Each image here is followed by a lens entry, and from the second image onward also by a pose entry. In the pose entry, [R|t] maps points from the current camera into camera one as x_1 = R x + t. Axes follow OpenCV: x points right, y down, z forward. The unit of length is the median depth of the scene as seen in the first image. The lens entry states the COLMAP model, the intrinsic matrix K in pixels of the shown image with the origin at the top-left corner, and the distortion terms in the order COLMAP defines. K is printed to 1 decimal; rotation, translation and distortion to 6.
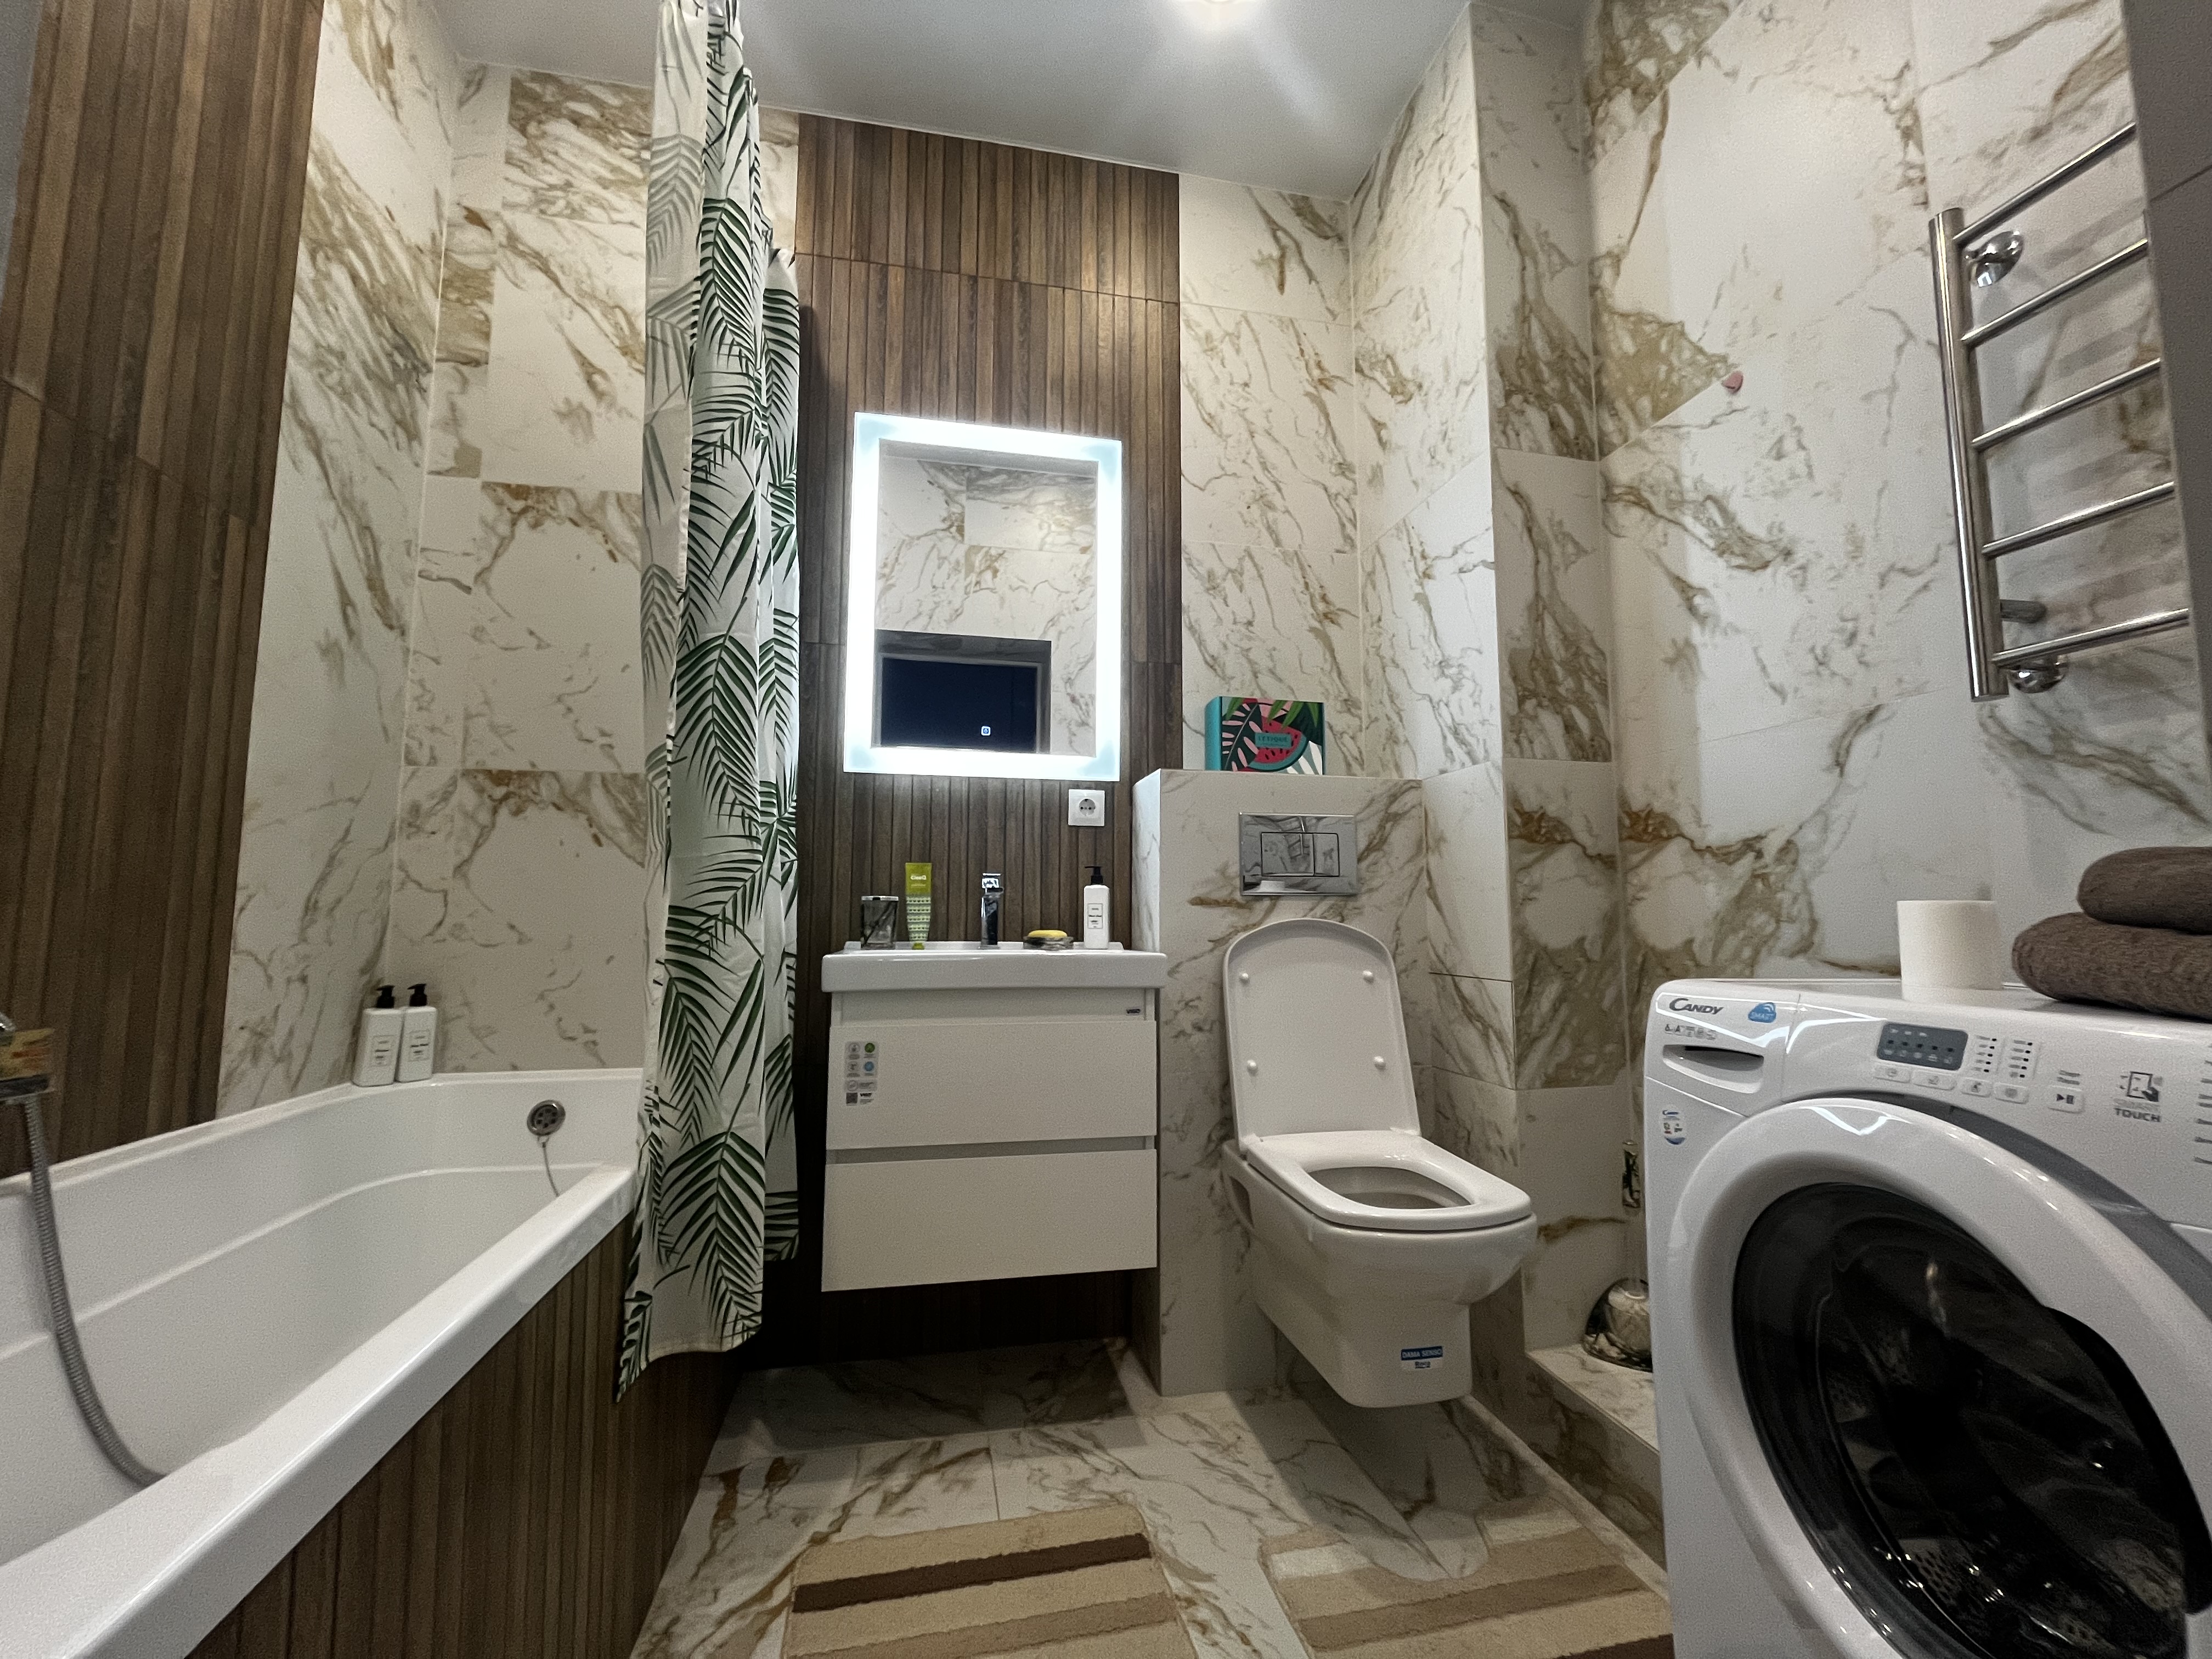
lens RADIAL K [[893.4, 0, 1100.7], [0, 893.4, 831.2], [0, 0, 1]] dist [-0.003462, -0.000337]
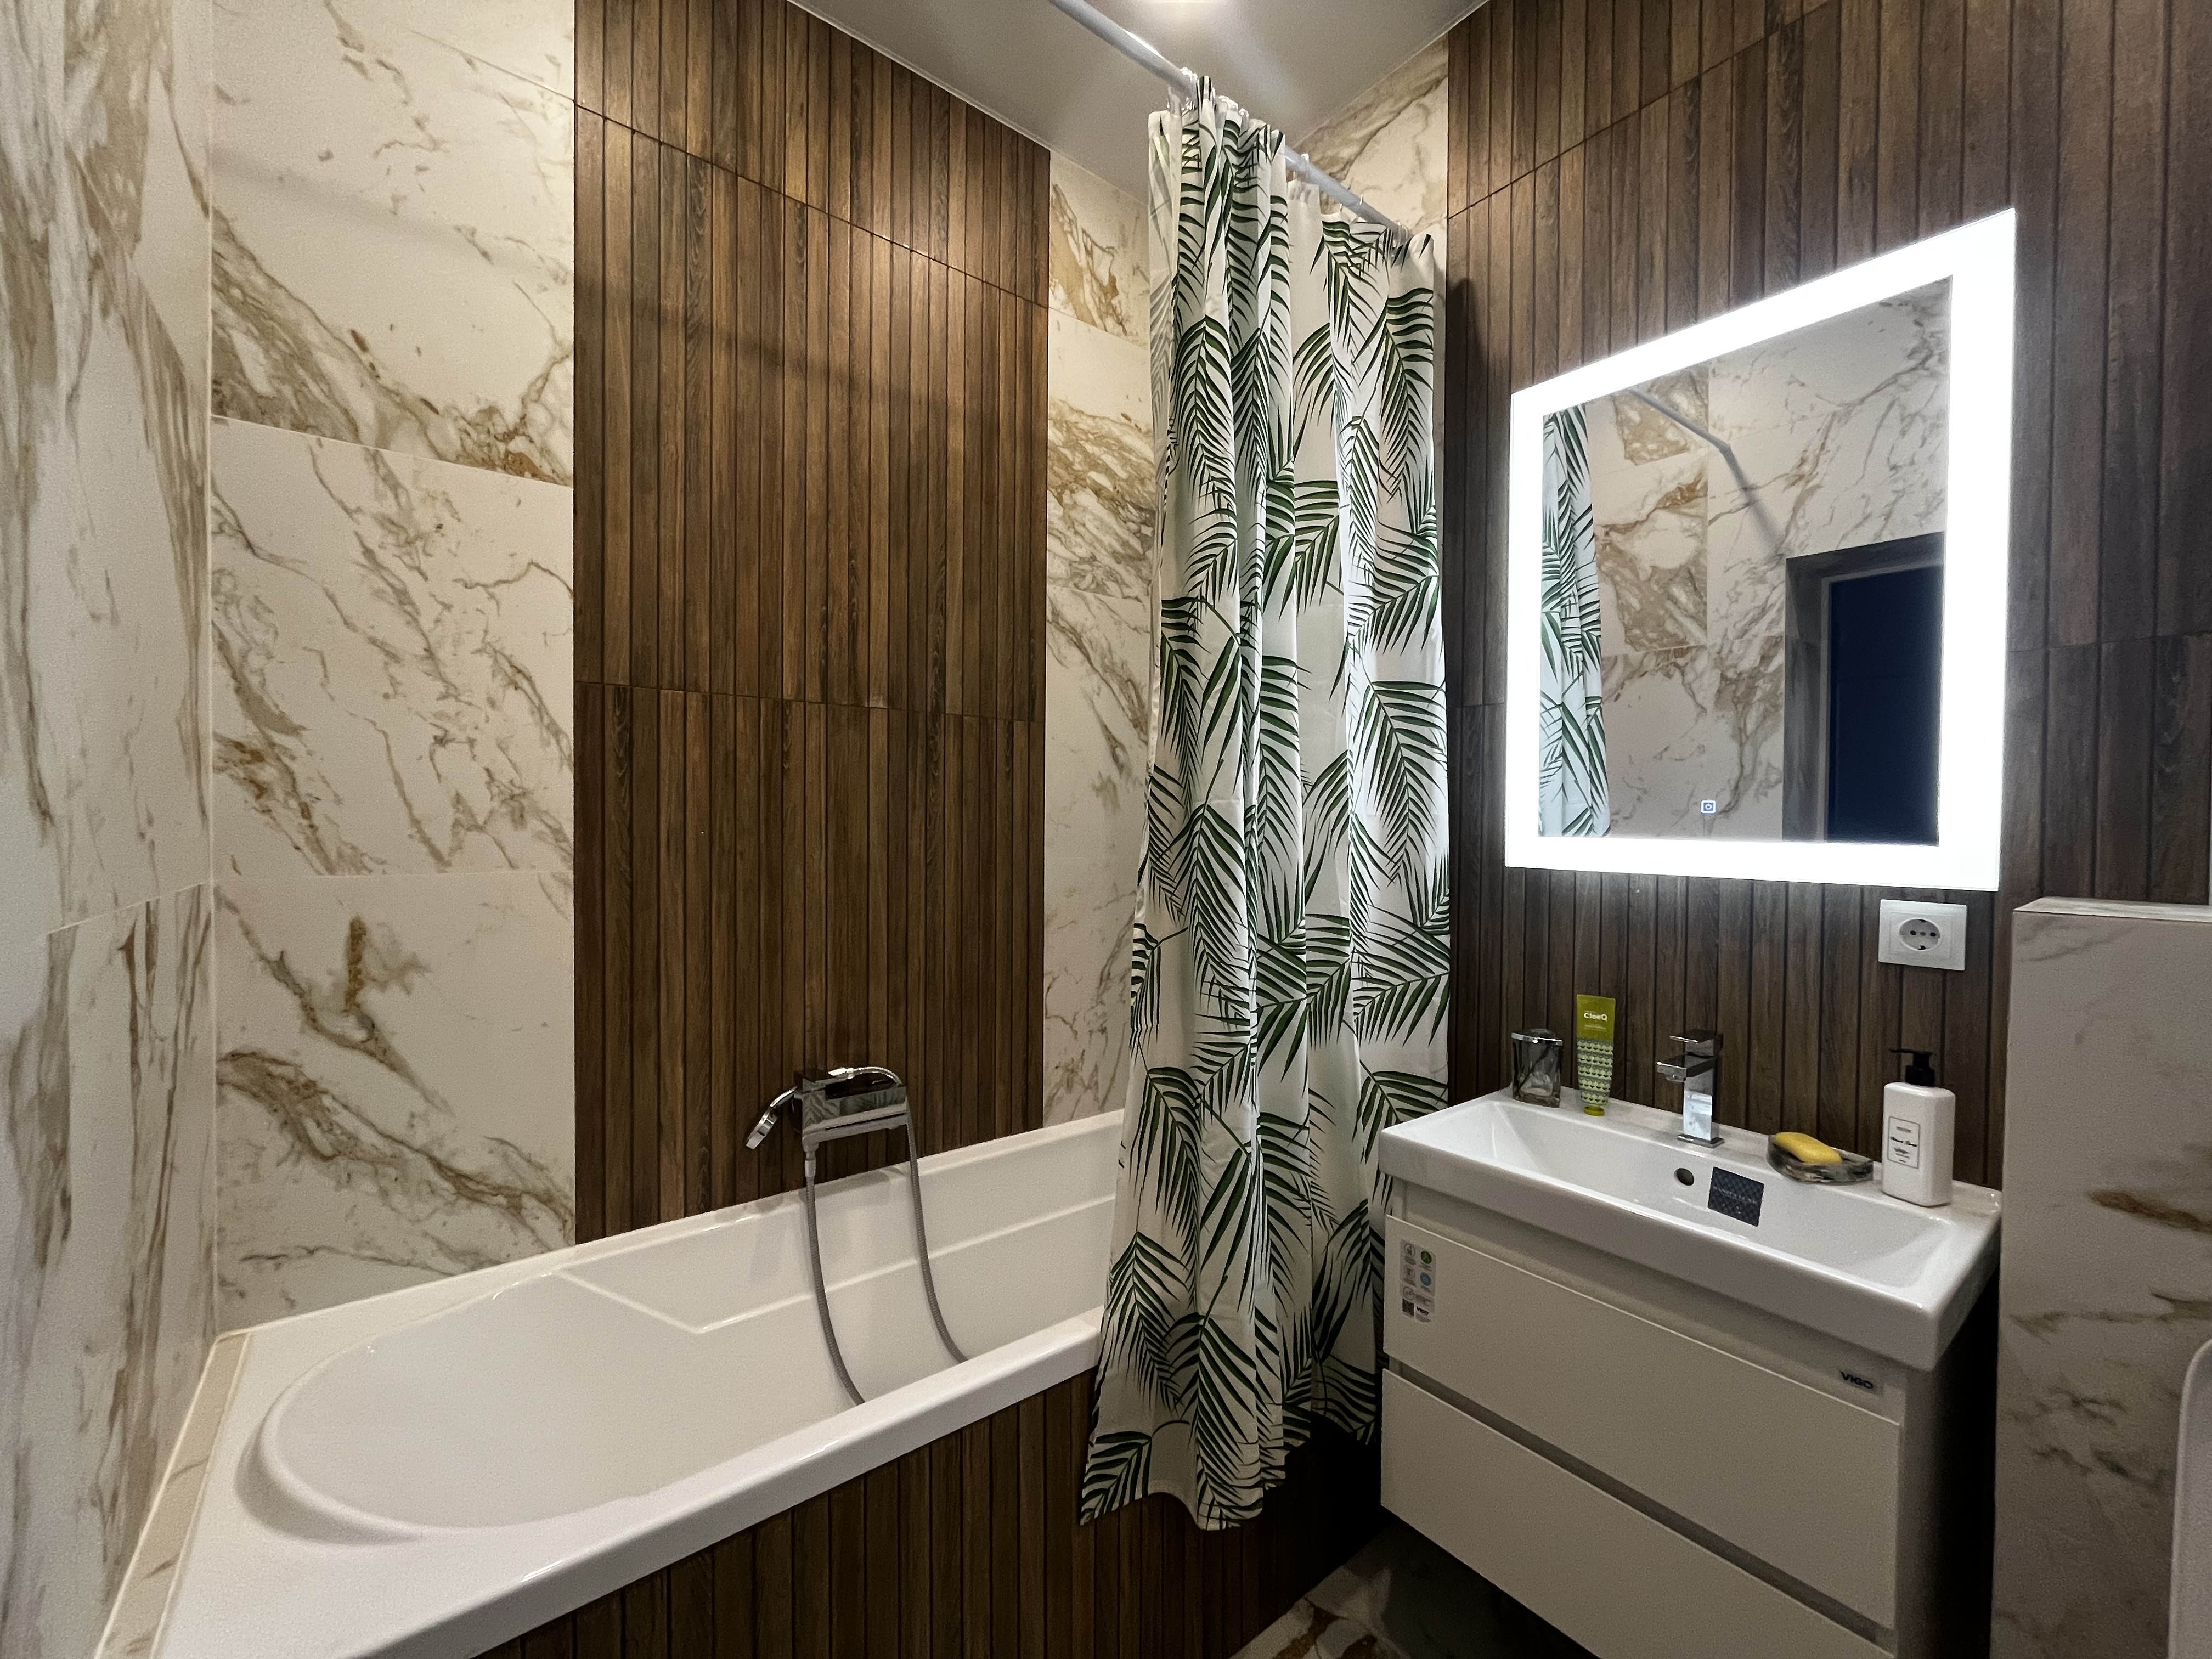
lens RADIAL K [[893.4, 0, 1100.7], [0, 893.4, 831.2], [0, 0, 1]] dist [-0.003462, -0.000337]
pose [[0.452359, 0.014511, -0.891718, 0.340473], [0.078442, 0.995345, 0.055990, -0.222594], [0.888379, -0.095275, 0.449116, 0.408878]]
